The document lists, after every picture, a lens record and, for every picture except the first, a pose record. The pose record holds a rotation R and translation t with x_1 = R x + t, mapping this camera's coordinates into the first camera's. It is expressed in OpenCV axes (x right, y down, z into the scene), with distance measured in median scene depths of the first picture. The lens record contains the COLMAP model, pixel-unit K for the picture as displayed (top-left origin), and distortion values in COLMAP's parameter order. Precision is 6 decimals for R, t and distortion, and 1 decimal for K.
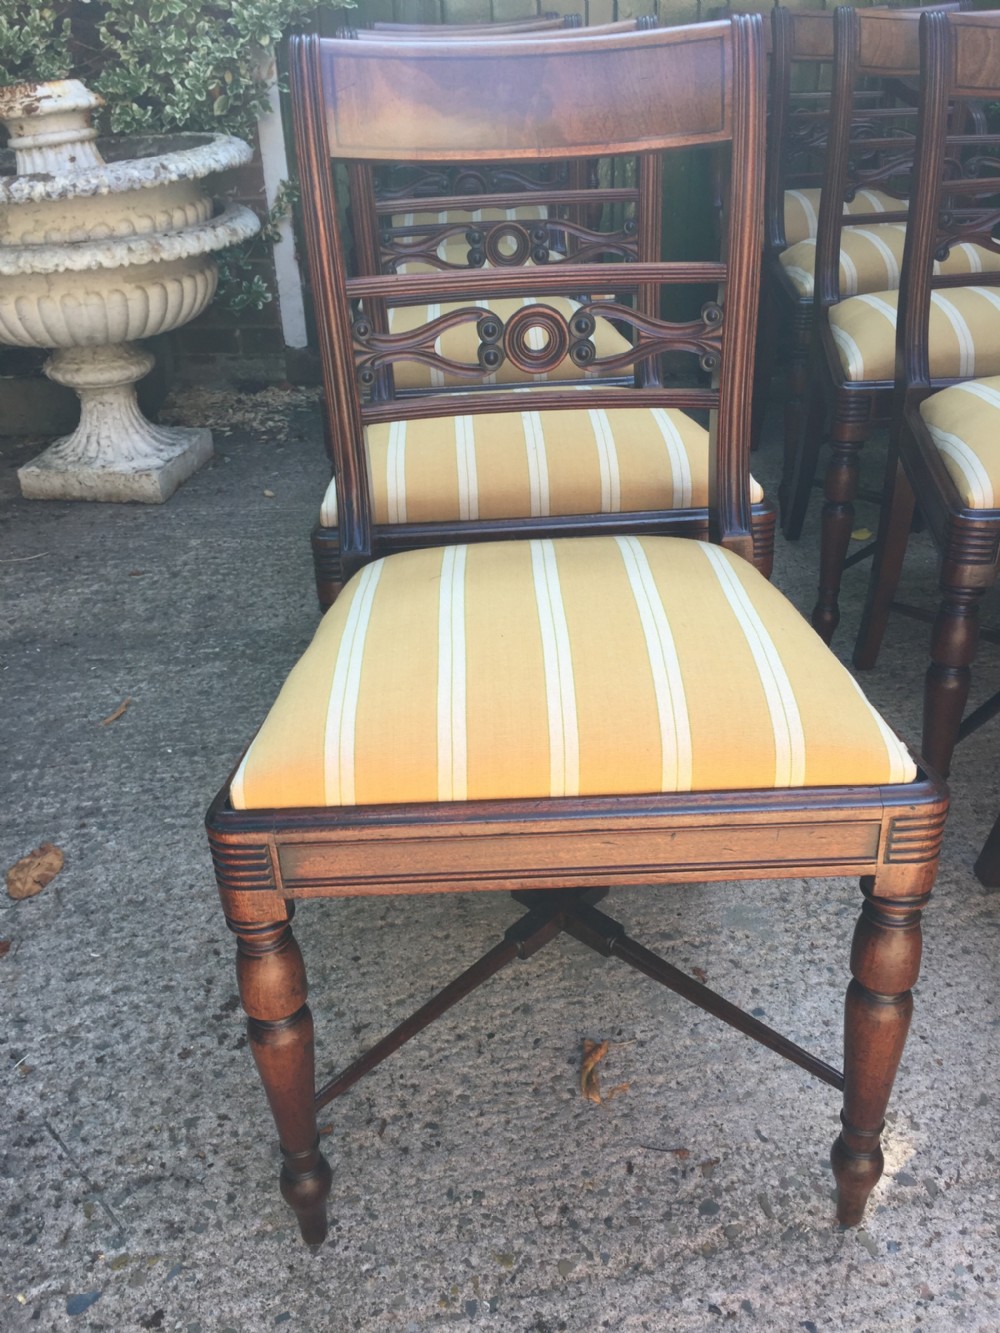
lens RADIAL K [[1166.2, 0, 498.5], [0, 1166.2, 661.6], [0, 0, 1]] dist [0.065306, -0.099751]
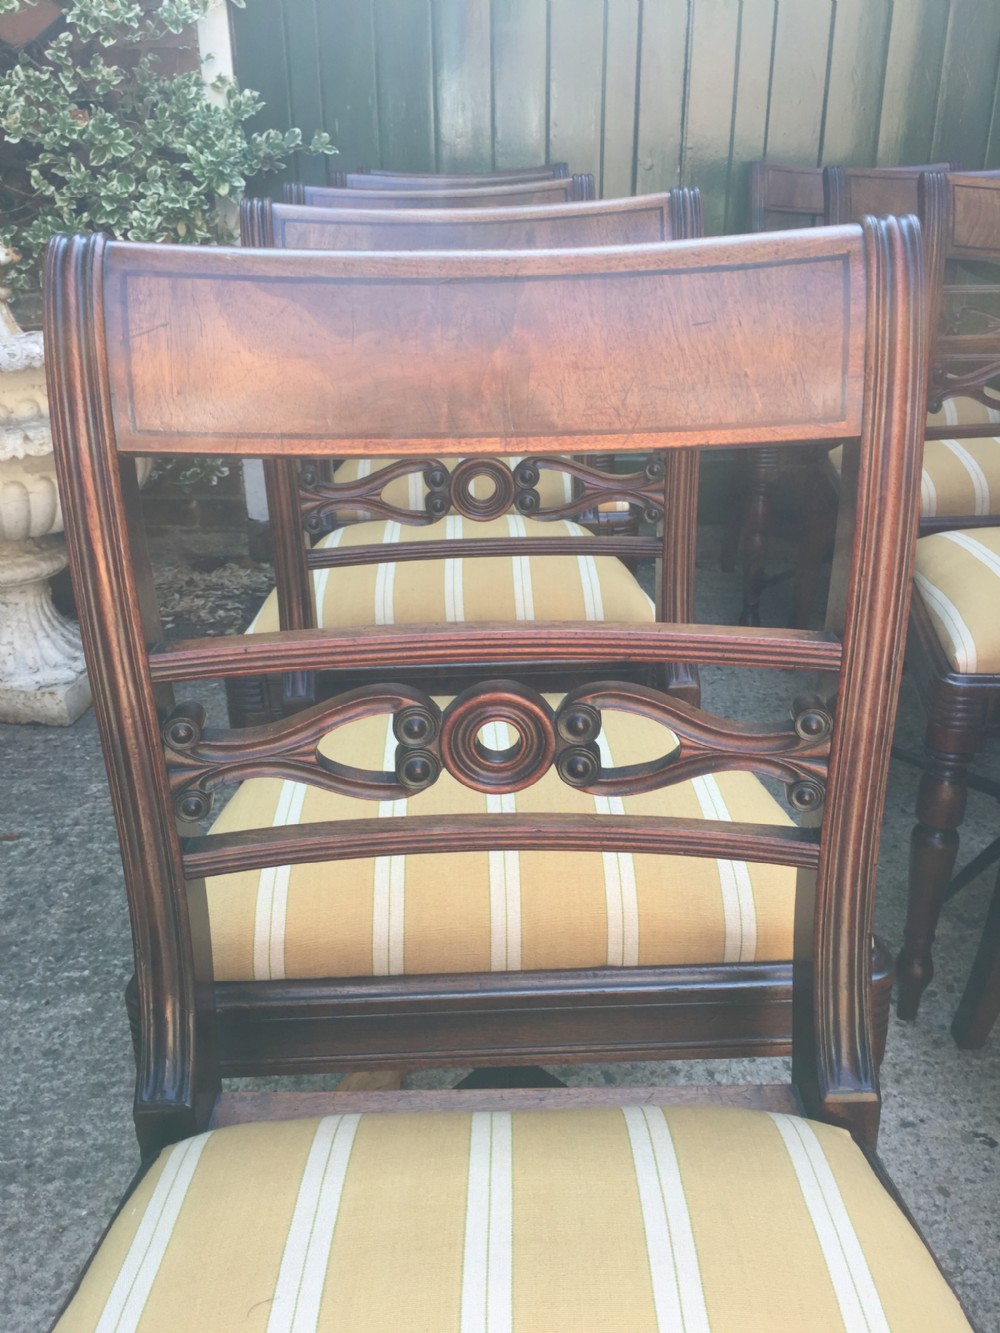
lens RADIAL K [[1166.2, 0, 488.2], [0, 1166.2, 655.6], [0, 0, 1]] dist [0.065306, -0.099751]
pose [[0.999529, 0.027401, -0.013800, 0.033647], [-0.028628, 0.994735, -0.098397, -0.251125], [0.011031, 0.098746, 0.995052, 0.416323]]
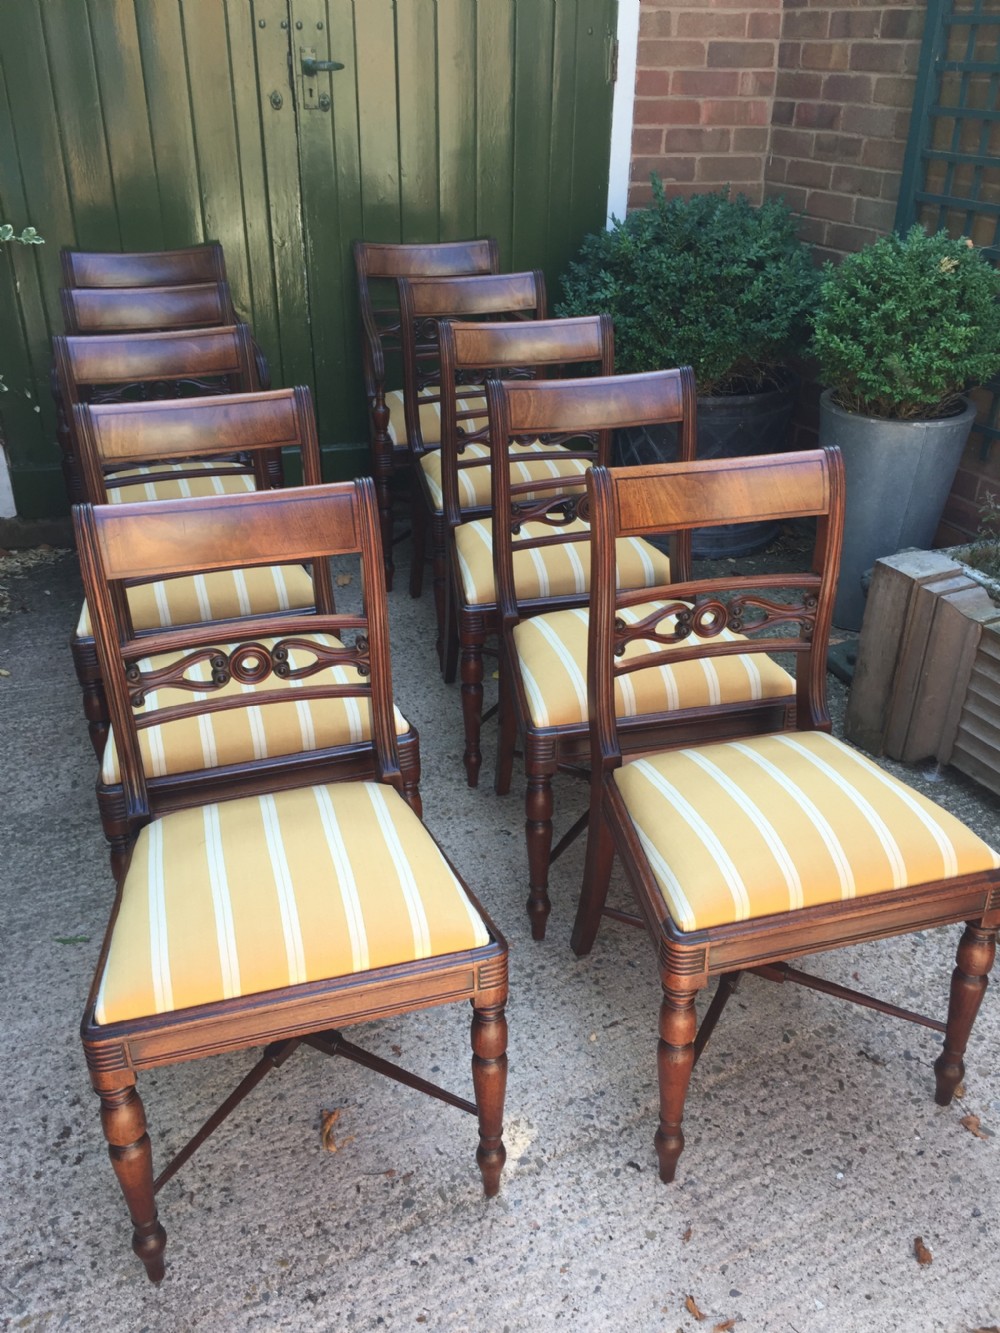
lens RADIAL K [[1166.2, 0, 517.2], [0, 1166.2, 655.5], [0, 0, 1]] dist [0.065306, -0.099751]
pose [[0.960930, -0.088594, 0.262229, -0.031870], [0.094936, 0.995416, -0.011587, -0.227578], [-0.260000, 0.036029, 0.964936, -0.564577]]
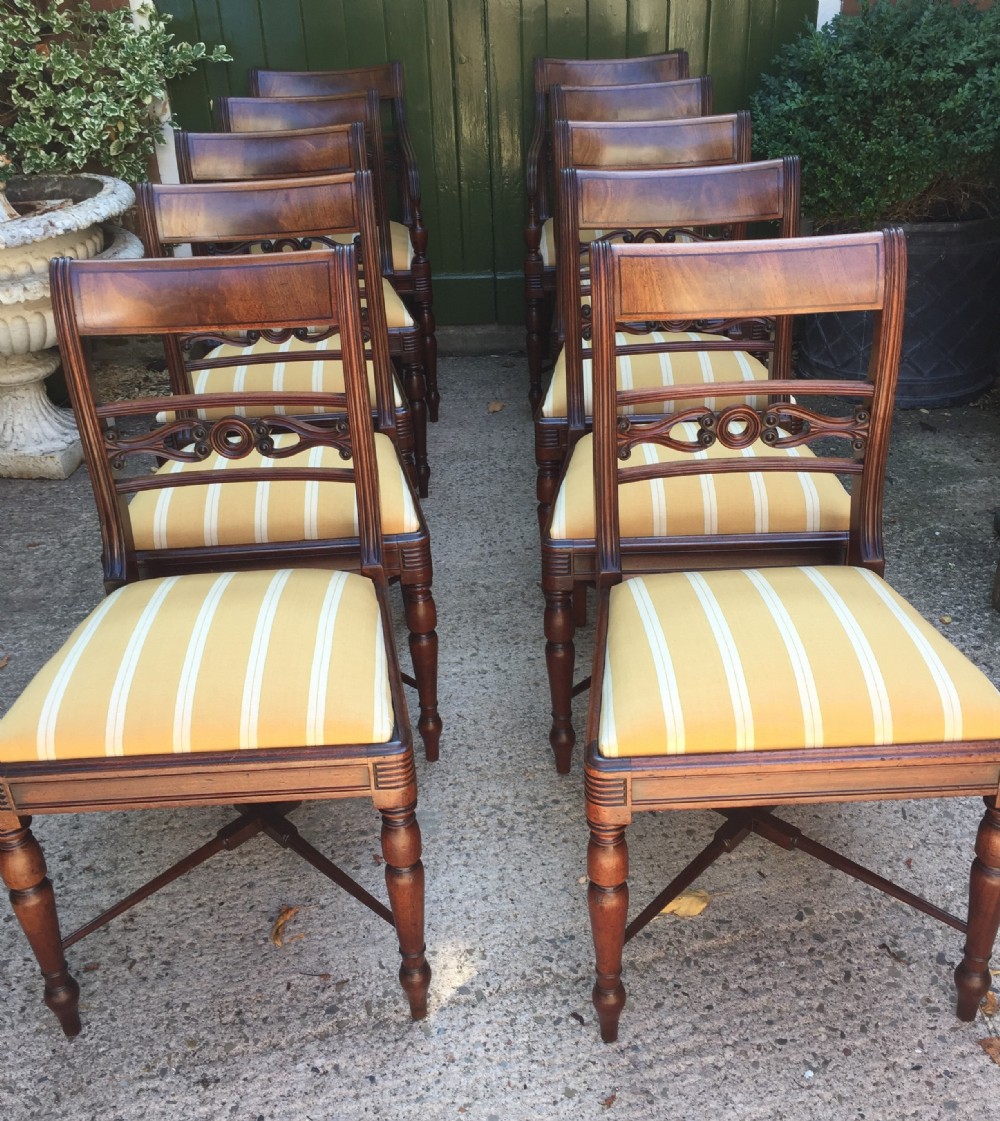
lens RADIAL K [[1171.8, 0, 507.3], [0, 1171.8, 547.5], [0, 0, 1]] dist [0.023842, 0.000000]
pose [[0.999939, -0.006774, 0.008735, 0.359404], [0.006847, 0.999942, -0.008333, -0.114951], [-0.008678, 0.008392, 0.999927, -0.493914]]
